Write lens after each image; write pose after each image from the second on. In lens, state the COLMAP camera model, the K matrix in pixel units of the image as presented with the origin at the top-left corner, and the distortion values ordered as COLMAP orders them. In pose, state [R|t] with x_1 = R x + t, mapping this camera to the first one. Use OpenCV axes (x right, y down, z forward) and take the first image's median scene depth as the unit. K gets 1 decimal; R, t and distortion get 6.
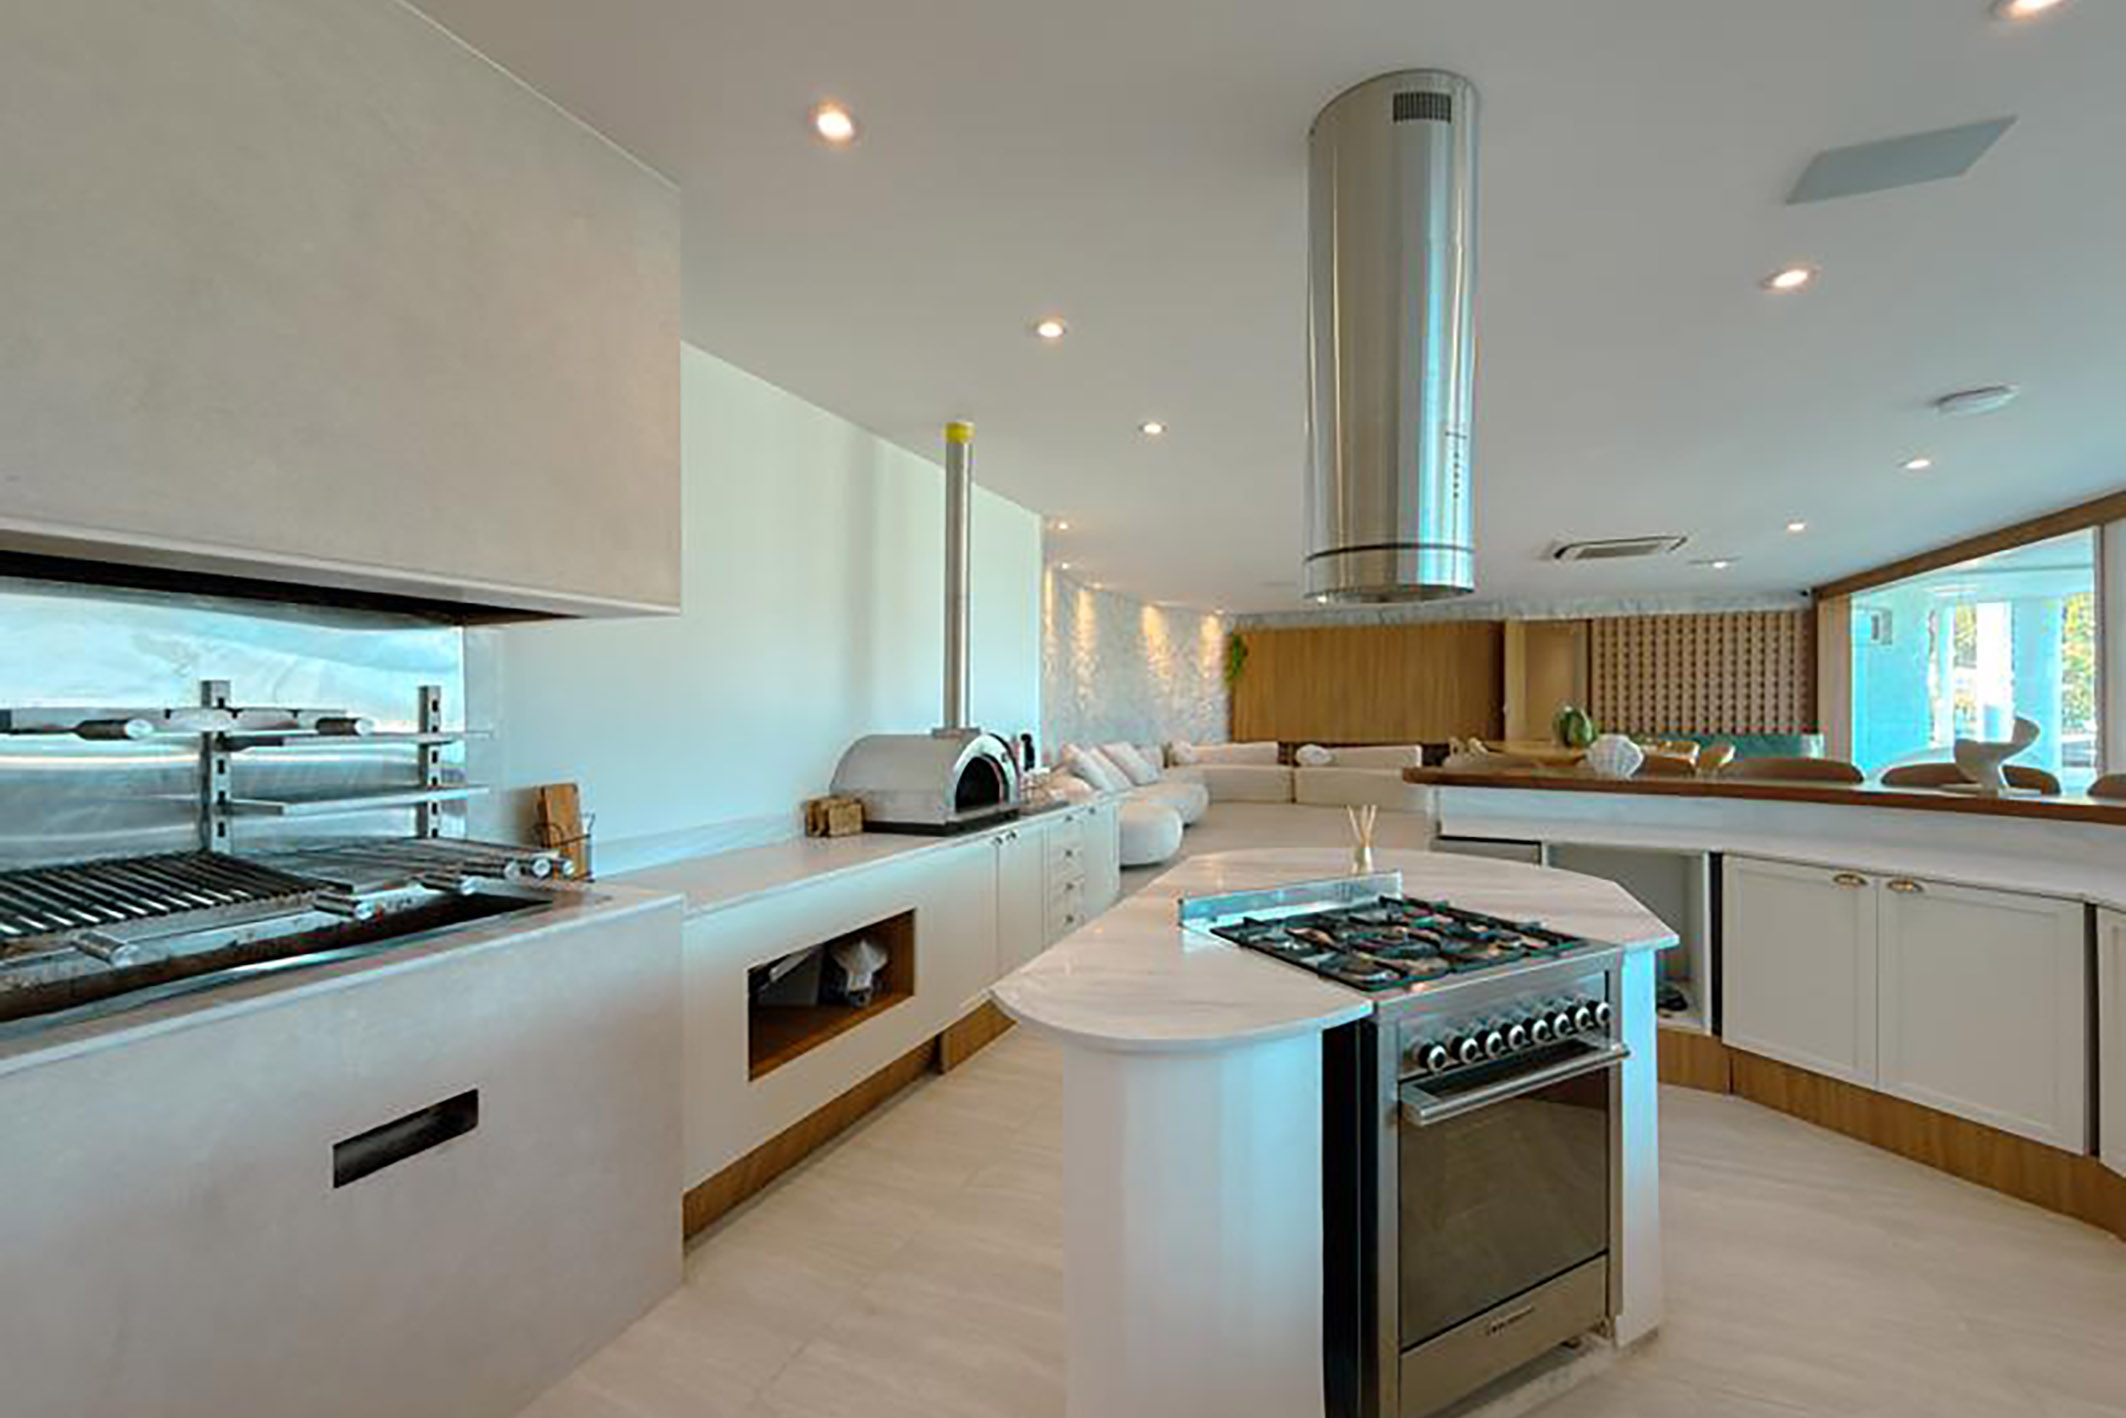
lens RADIAL K [[894.5, 0, 1063.0], [0, 894.5, 709.0], [0, 0, 1]] dist [-0.000070, 0.000191]
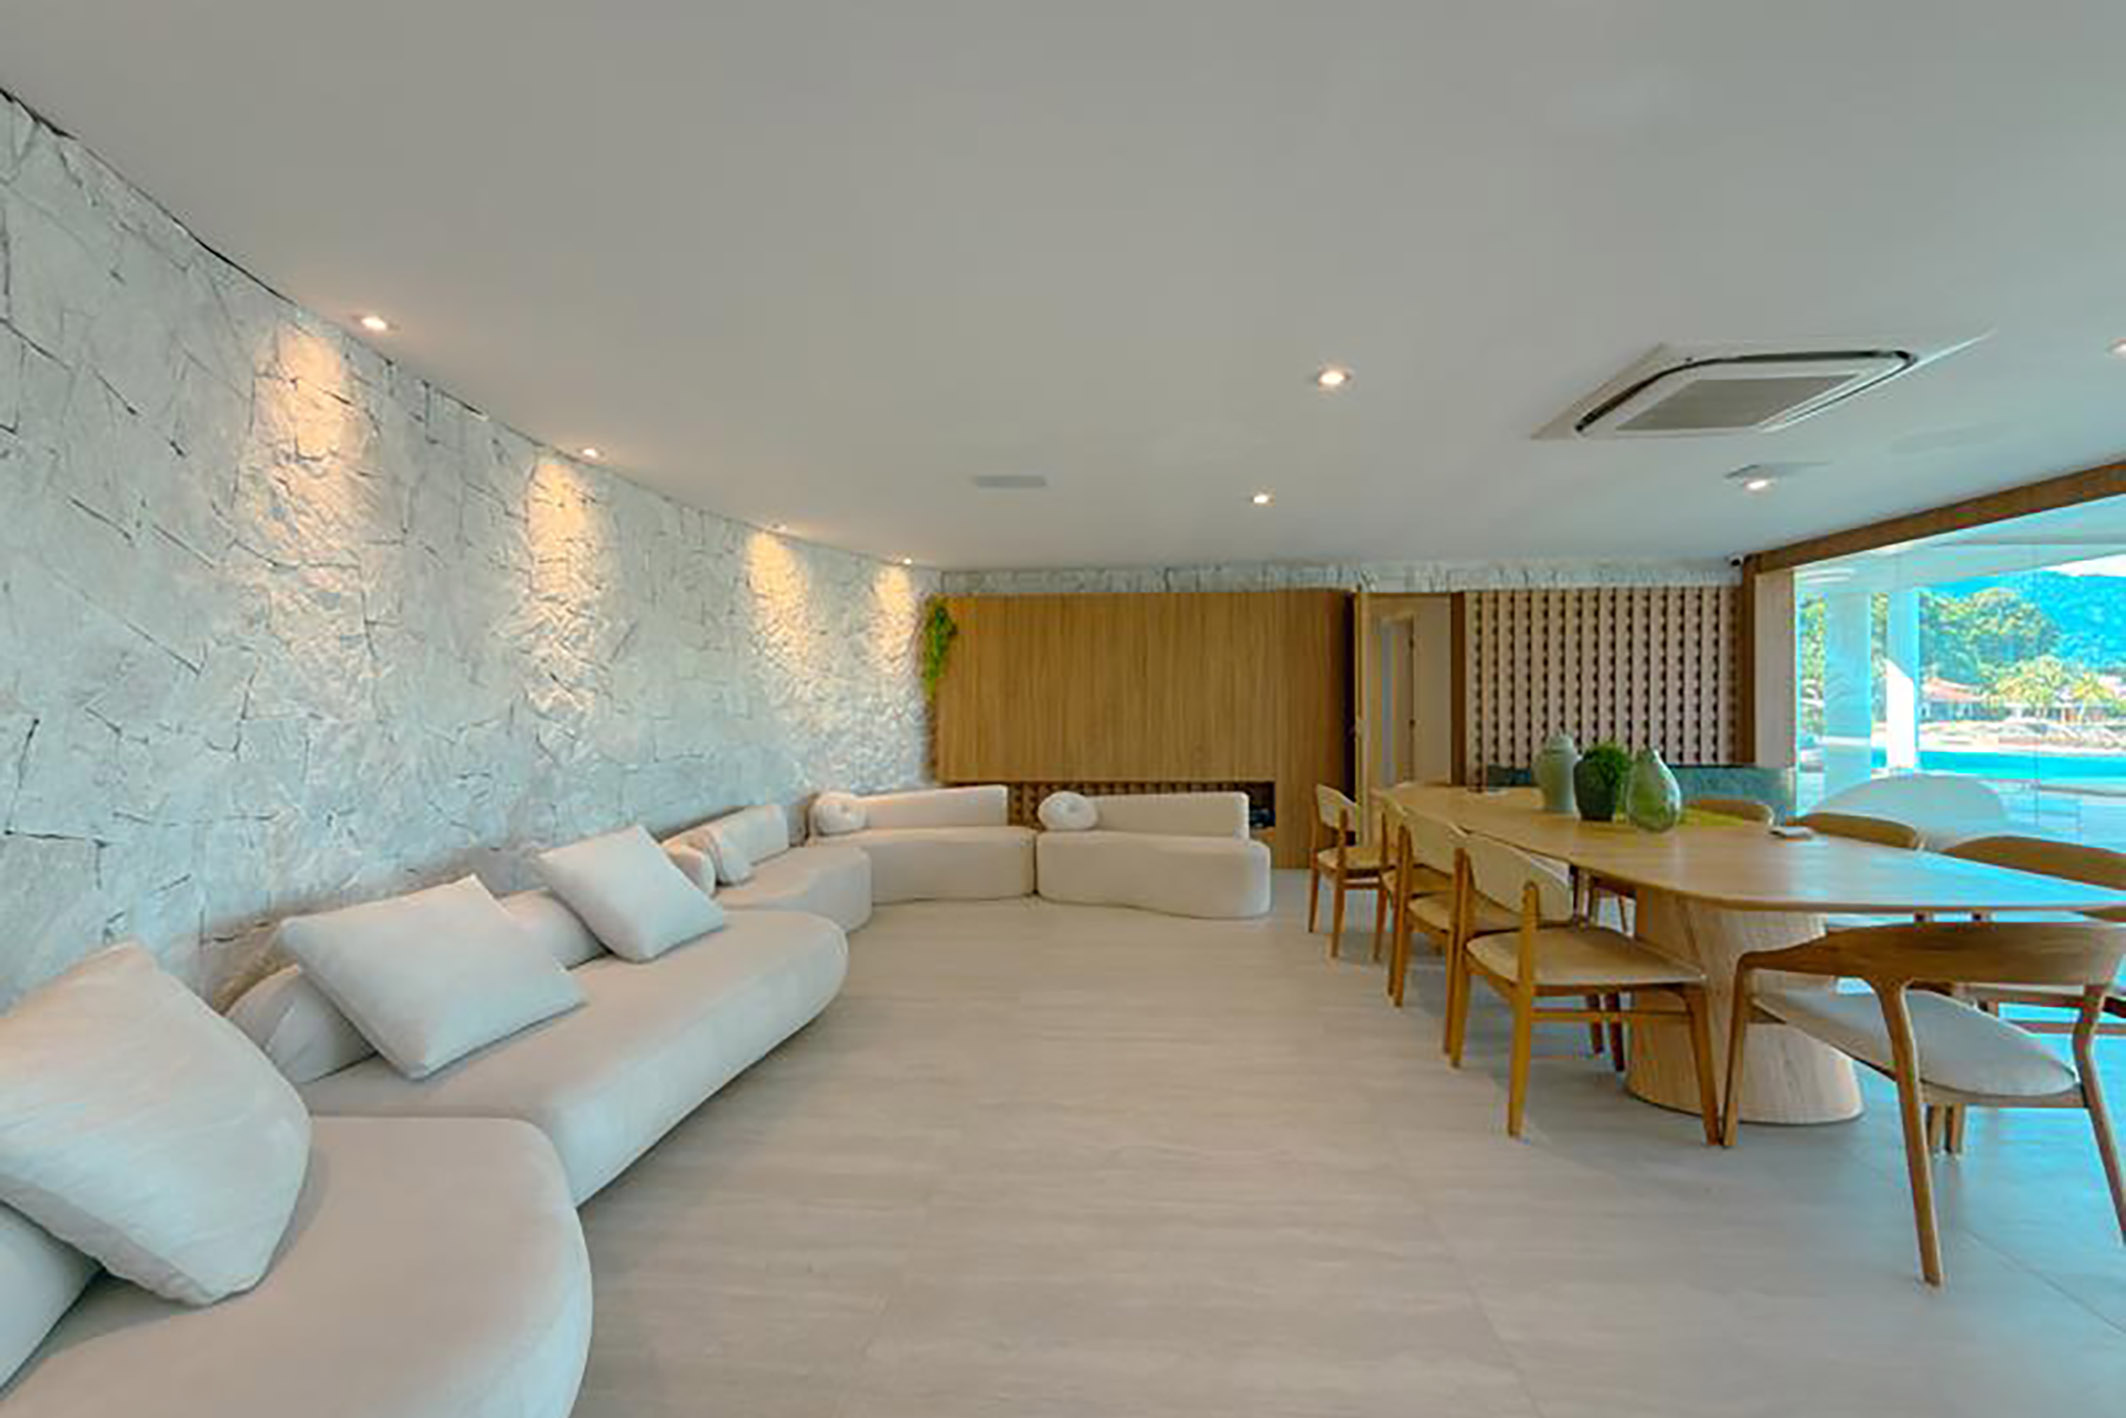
lens RADIAL K [[851.6, 0, 1086.1], [0, 851.6, 705.8], [0, 0, 1]] dist [0.000537, 0.000272]
pose [[0.945023, -0.001171, 0.327003, 0.109635], [0.000599, 0.999998, 0.001851, -0.016060], [-0.327005, -0.001554, 0.945021, 0.469261]]
